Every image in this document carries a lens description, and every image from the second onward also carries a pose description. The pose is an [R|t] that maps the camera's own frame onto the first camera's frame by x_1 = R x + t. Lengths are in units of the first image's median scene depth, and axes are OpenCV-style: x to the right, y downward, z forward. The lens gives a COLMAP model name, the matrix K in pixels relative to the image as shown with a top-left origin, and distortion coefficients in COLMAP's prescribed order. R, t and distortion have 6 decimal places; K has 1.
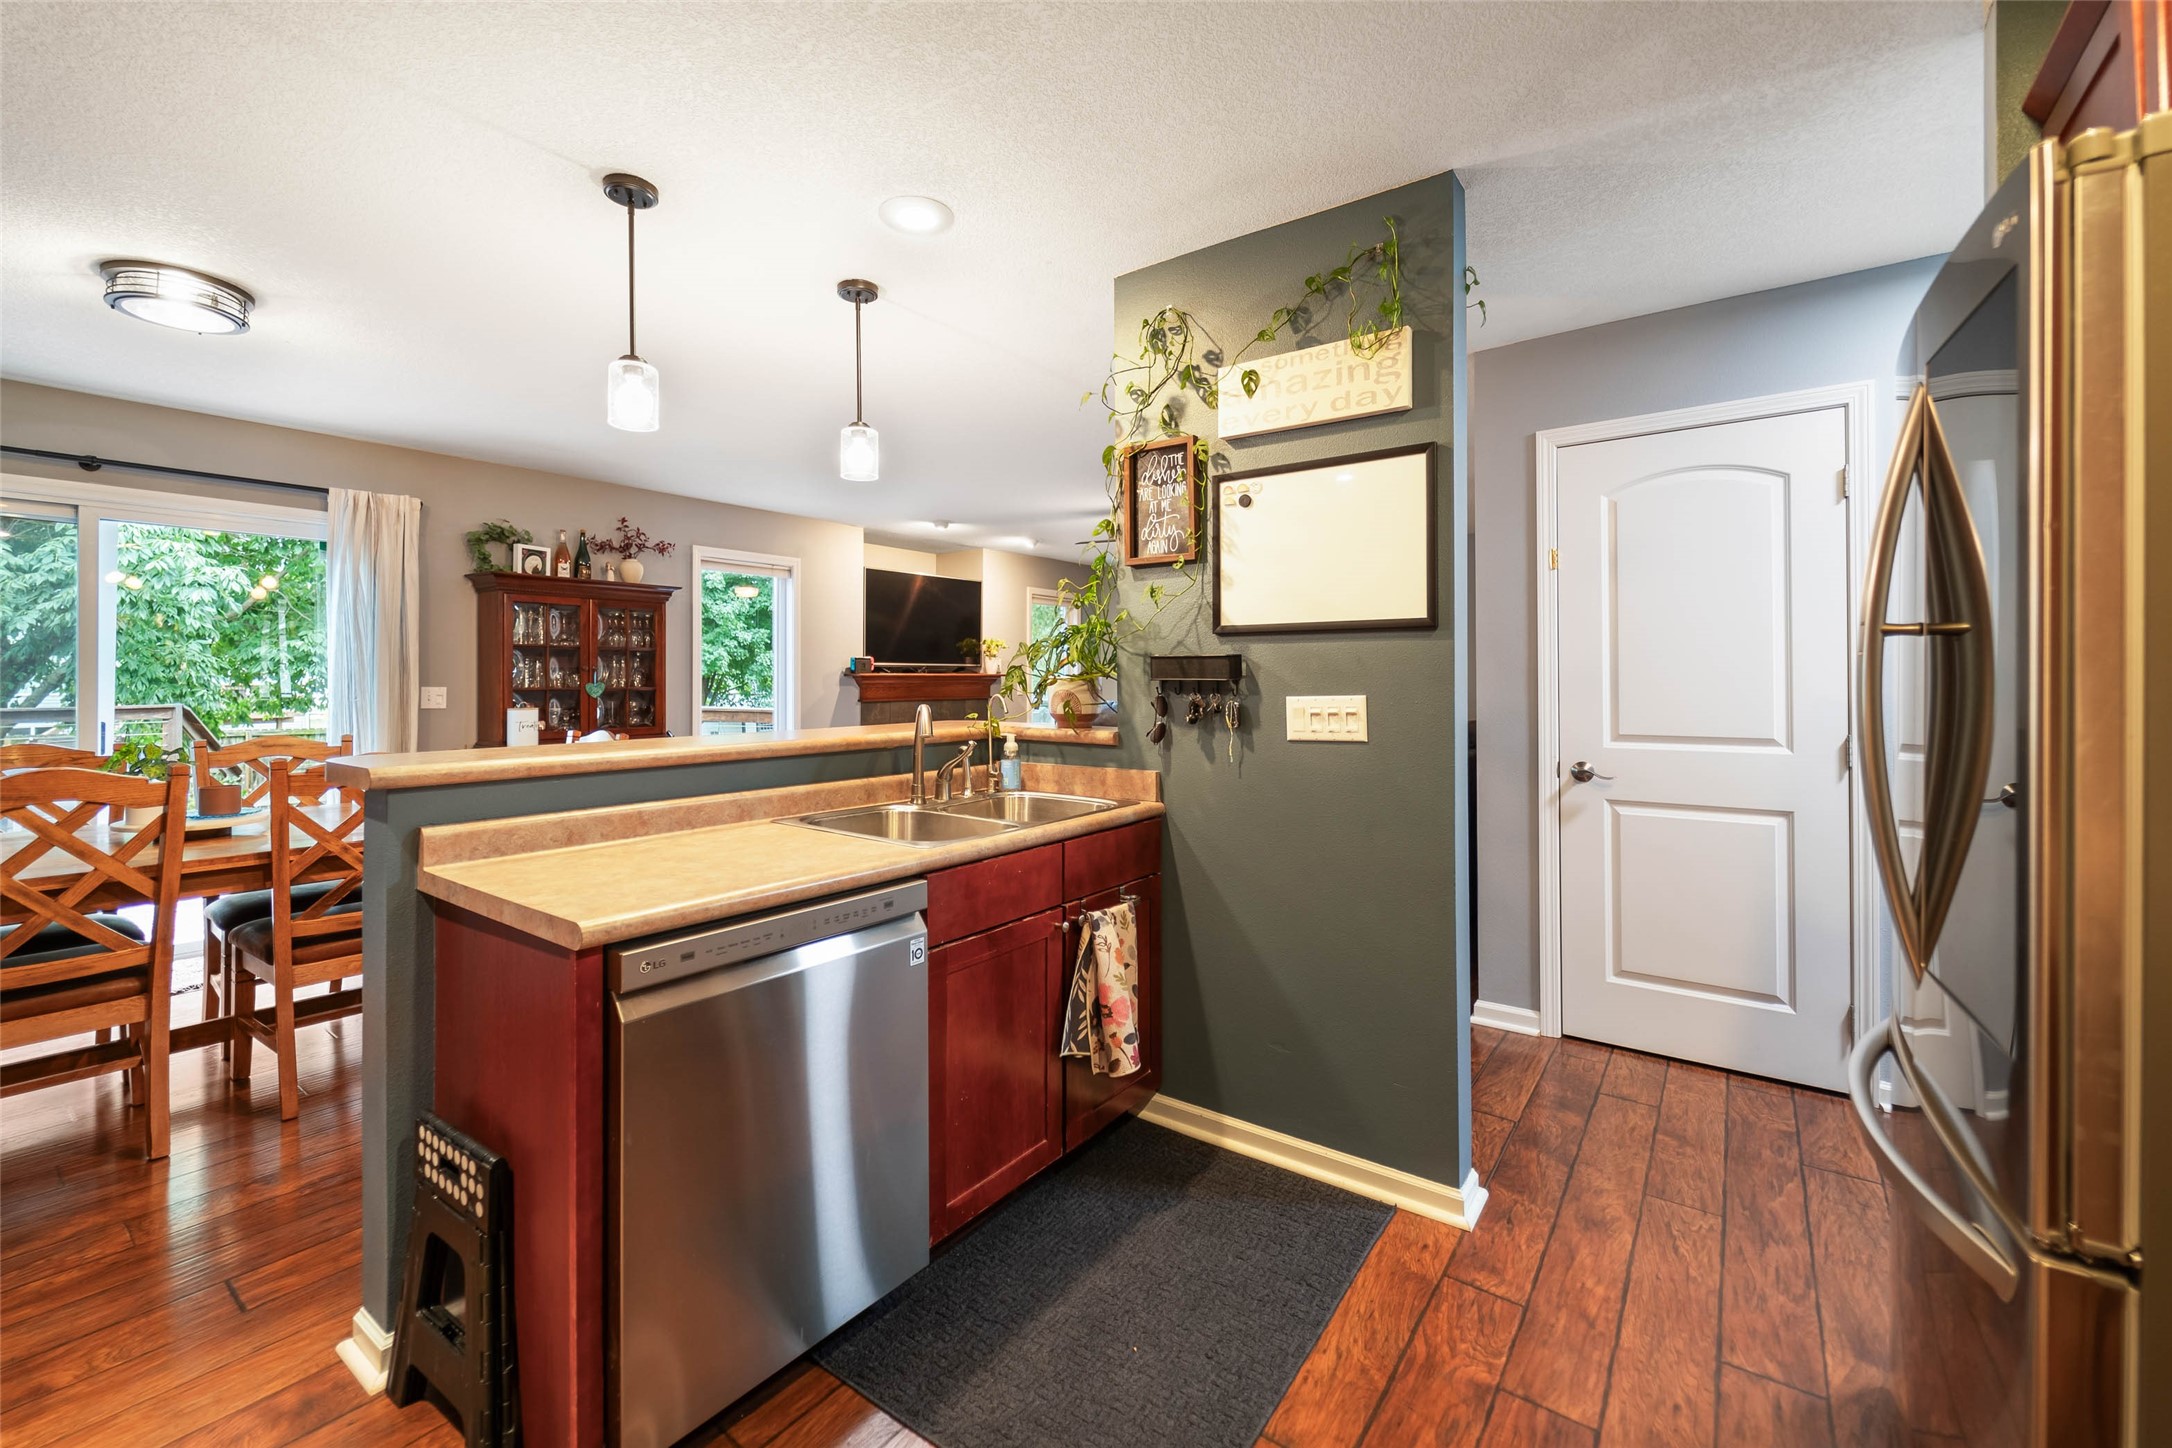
lens RADIAL K [[892.3, 0, 1084.1], [0, 892.3, 675.0], [0, 0, 1]] dist [0.000140, -0.000164]
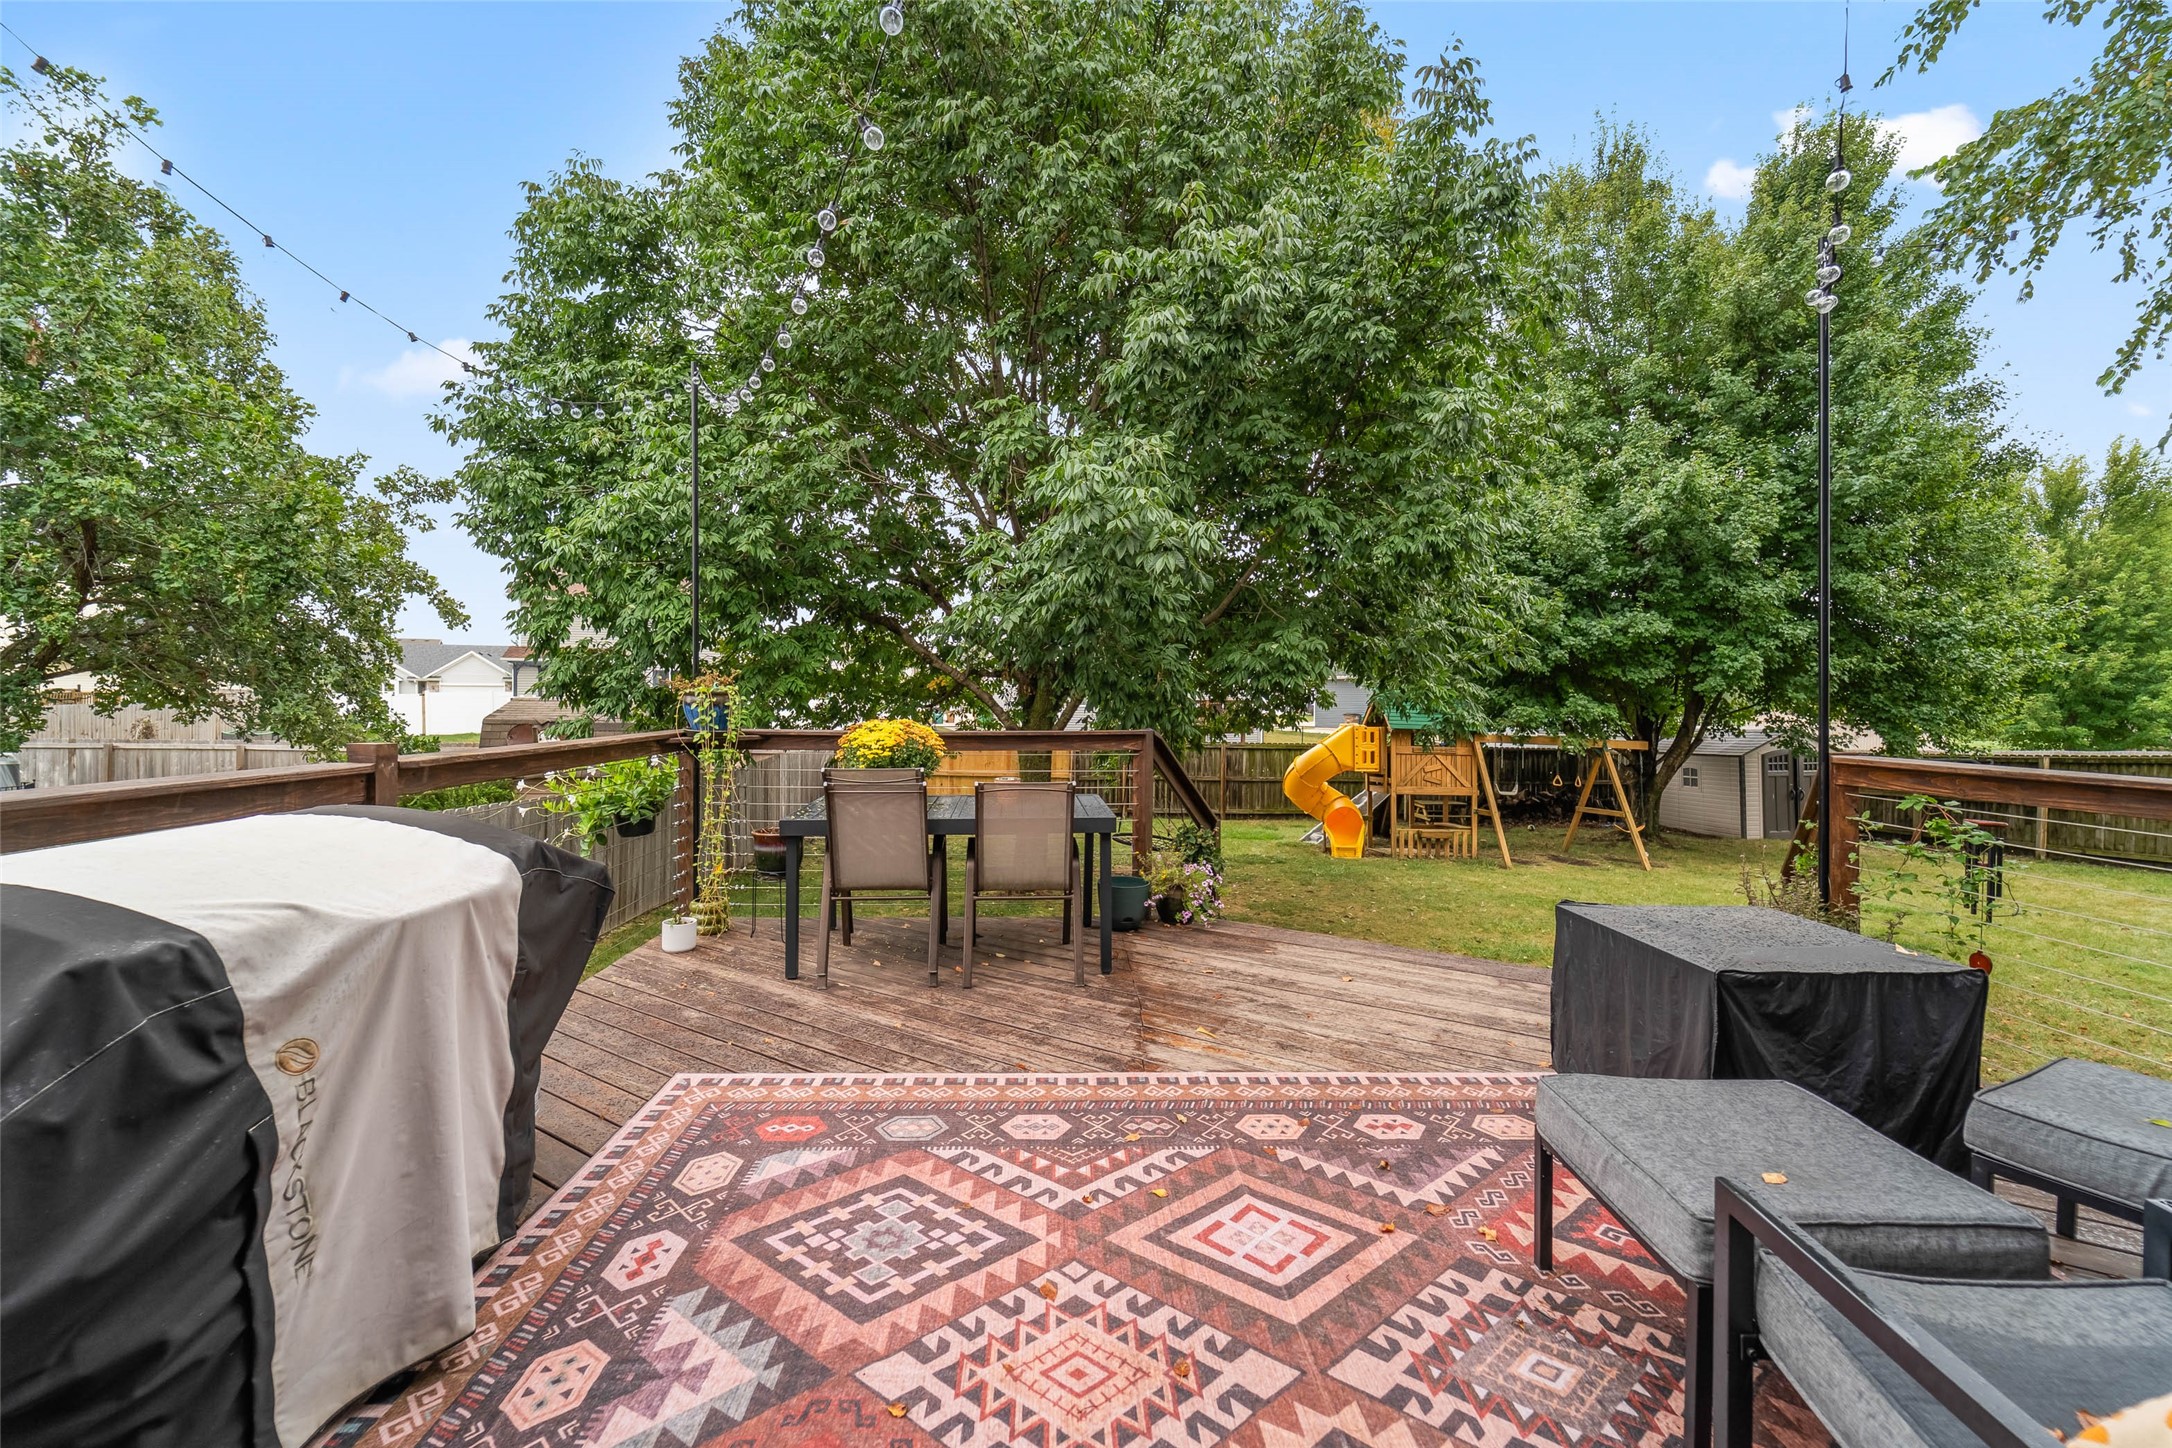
lens RADIAL K [[888.2, 0, 1074.9], [0, 888.2, 709.9], [0, 0, 1]] dist [-0.000856, -0.000507]
pose [[0.602726, 0.019057, -0.797721, -0.505267], [-0.002655, 0.999757, 0.021877, 0.001472], [0.797944, -0.011068, 0.602630, 0.547500]]
